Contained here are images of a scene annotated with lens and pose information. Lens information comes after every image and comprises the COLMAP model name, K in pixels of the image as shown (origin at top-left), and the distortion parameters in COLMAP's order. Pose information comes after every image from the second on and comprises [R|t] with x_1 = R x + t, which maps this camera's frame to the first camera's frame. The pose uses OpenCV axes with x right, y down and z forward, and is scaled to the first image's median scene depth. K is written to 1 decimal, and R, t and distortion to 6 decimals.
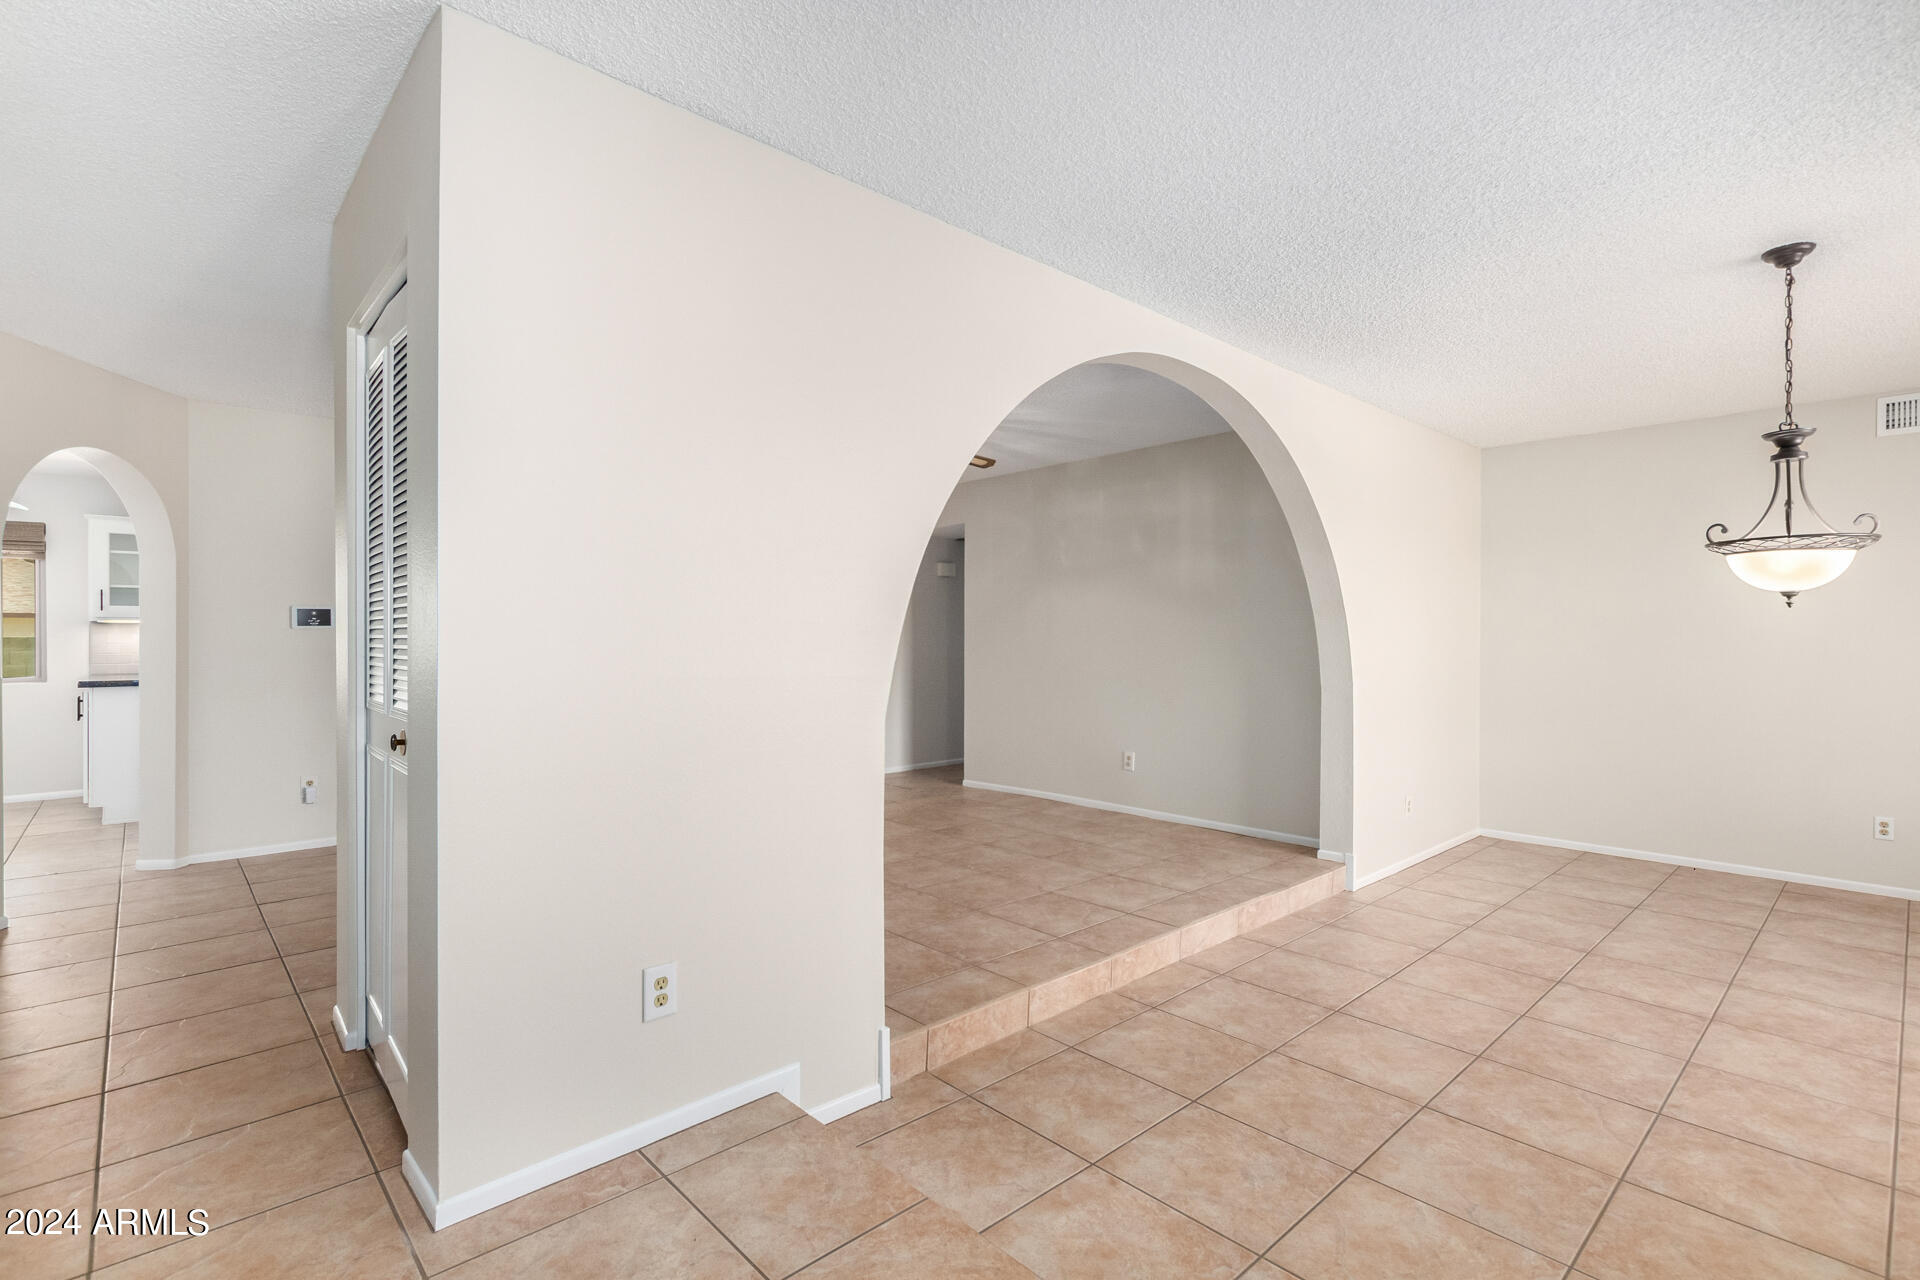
lens RADIAL K [[884.2, 0, 959.6], [0, 884.2, 646.6], [0, 0, 1]] dist [0.006040, -0.002835]
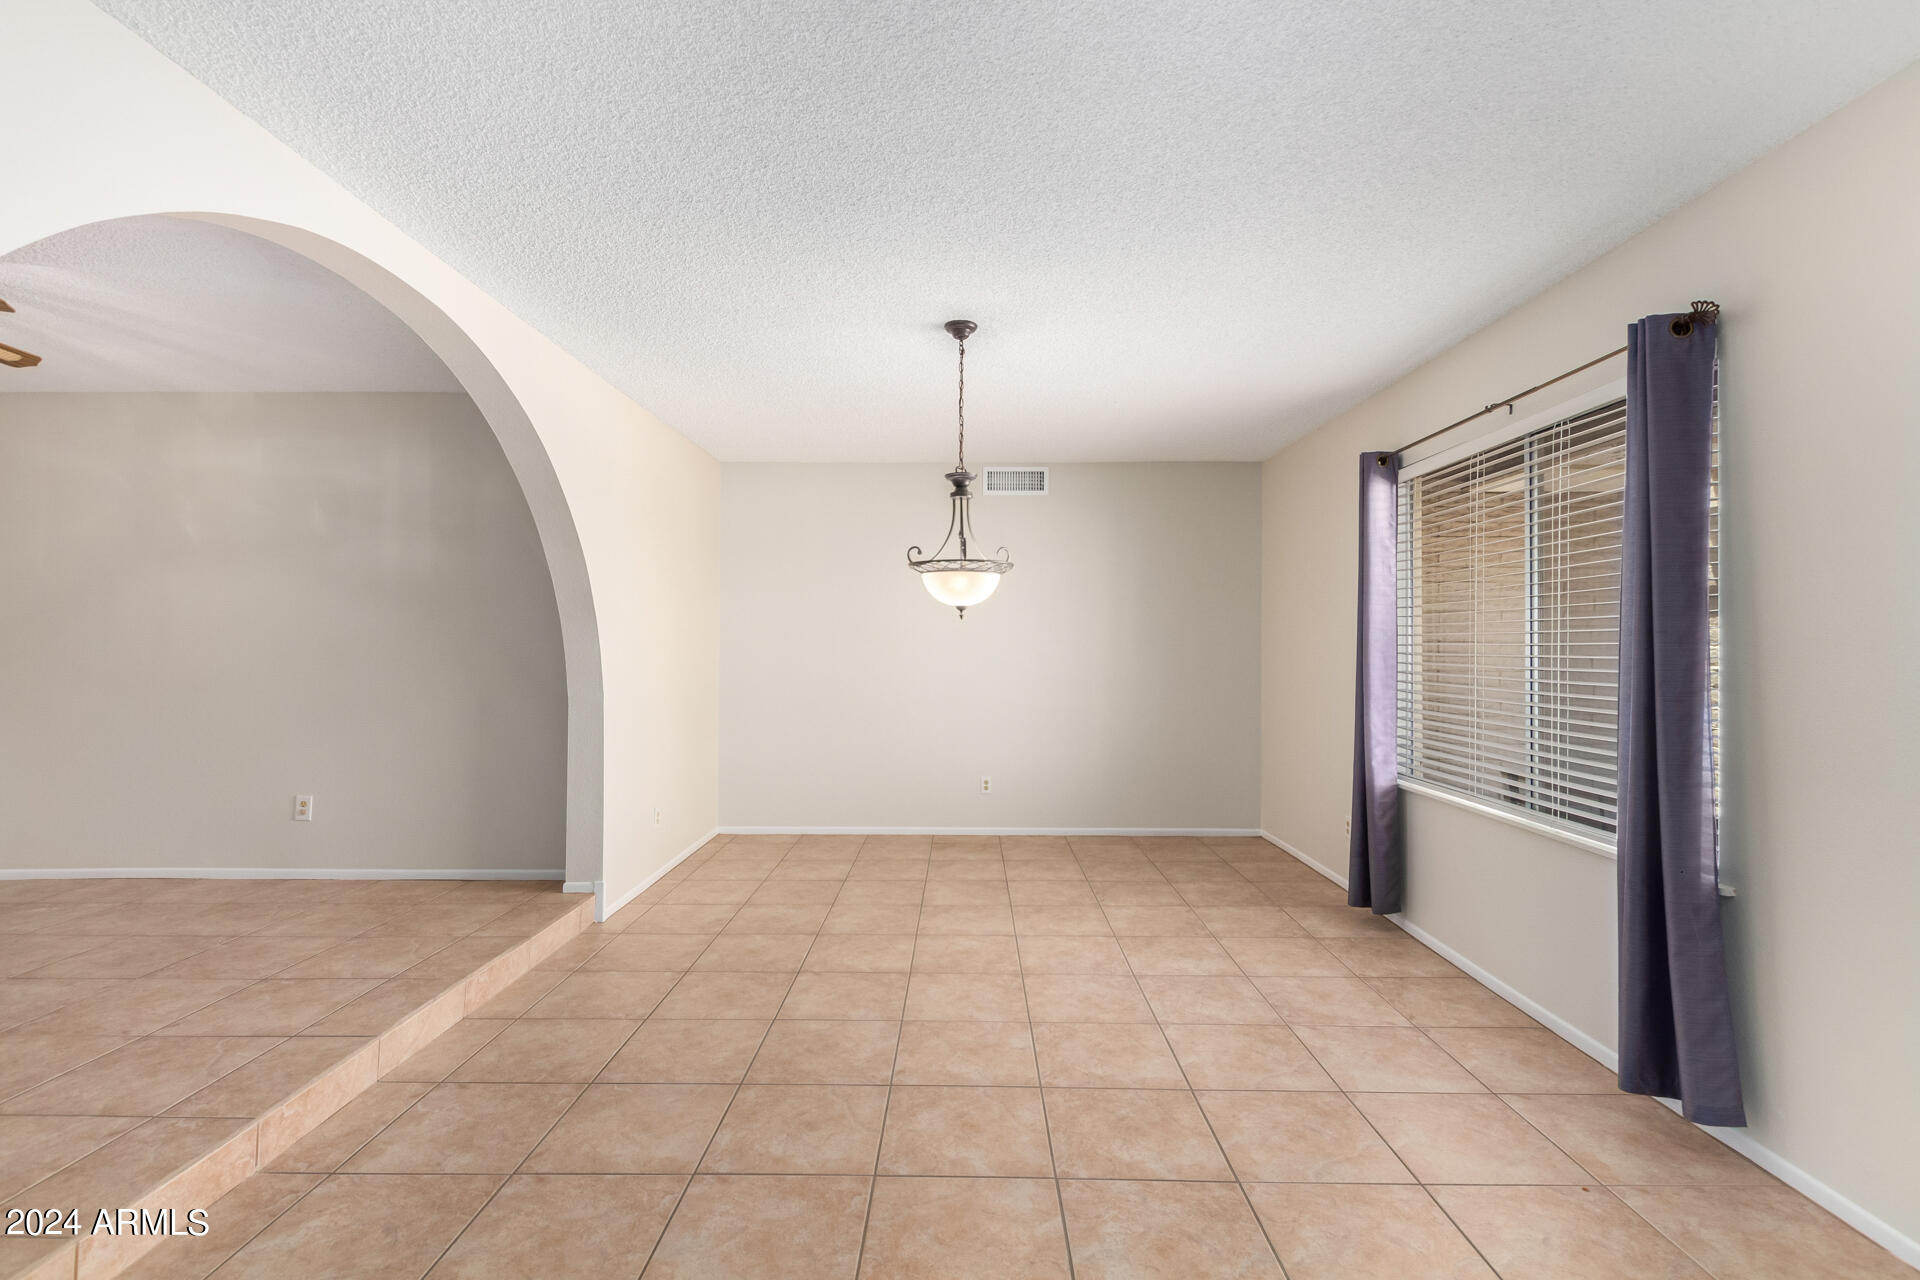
lens RADIAL K [[884.2, 0, 959.4], [0, 884.2, 637.9], [0, 0, 1]] dist [0.006040, -0.002835]
pose [[0.685541, 0.006318, 0.728007, 0.046092], [0.005080, 0.999896, -0.013461, -0.002078], [-0.728017, 0.012927, 0.685437, 0.153437]]
